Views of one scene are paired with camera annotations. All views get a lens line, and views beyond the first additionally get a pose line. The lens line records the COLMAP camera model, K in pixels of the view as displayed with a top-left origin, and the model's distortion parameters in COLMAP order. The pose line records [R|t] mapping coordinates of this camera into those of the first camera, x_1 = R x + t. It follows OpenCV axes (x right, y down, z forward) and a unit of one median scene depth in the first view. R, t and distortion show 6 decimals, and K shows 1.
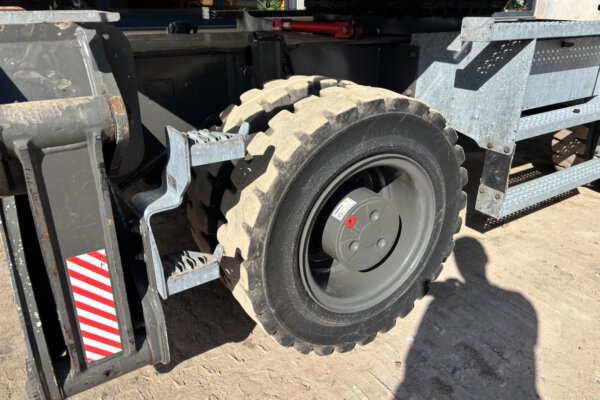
lens RADIAL K [[462.1, 0, 300.0], [0, 462.1, 200.0], [0, 0, 1]] dist [0.037192, -0.047036]
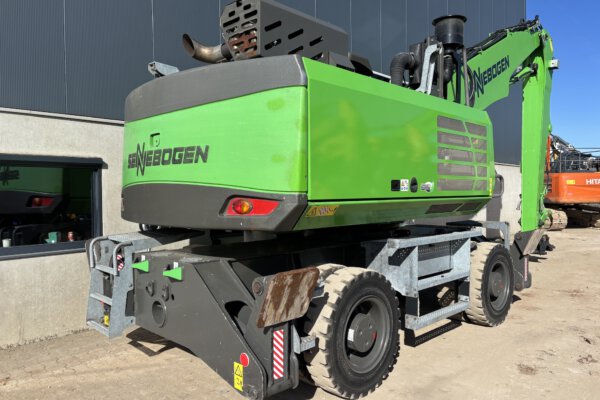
lens RADIAL K [[462.1, 0, 300.0], [0, 462.1, 200.0], [0, 0, 1]] dist [0.037192, -0.047036]
pose [[0.981053, -0.008677, 0.193548, -0.492438], [0.082916, 0.921691, -0.378960, 0.258240], [-0.175103, 0.387828, 0.904947, -1.024438]]
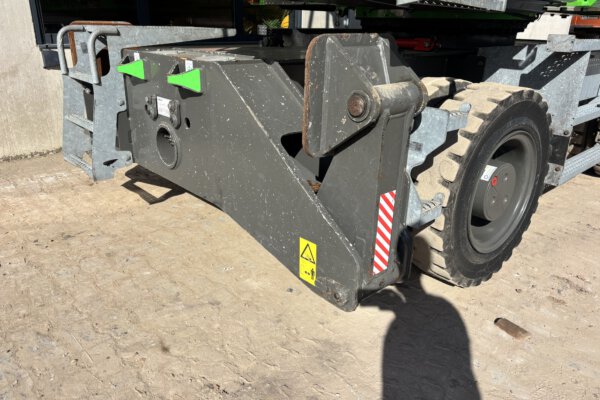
lens RADIAL K [[462.1, 0, 300.0], [0, 462.1, 200.0], [0, 0, 1]] dist [0.037192, -0.047036]
pose [[0.988612, -0.039440, 0.145225, -0.540615], [0.044767, 0.998432, -0.033599, 0.100798], [-0.143672, 0.039717, 0.988828, -0.219075]]
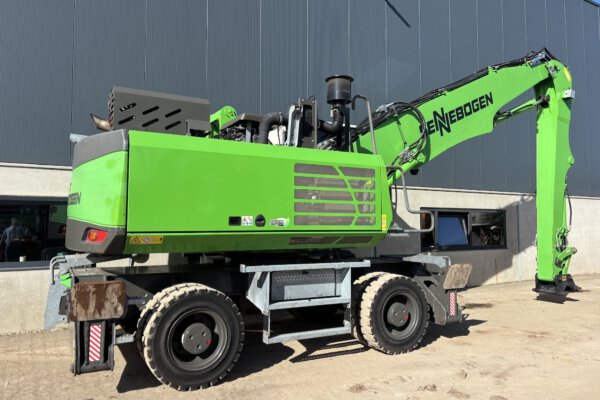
lens RADIAL K [[459.0, 0, 302.0], [0, 459.0, 196.9], [0, 0, 1]] dist [0.083382, -0.117678]
pose [[0.996763, 0.002005, -0.080368, 0.872887], [-0.038022, 0.892571, -0.449301, 0.471379], [0.070834, 0.450902, 0.889758, -1.574618]]
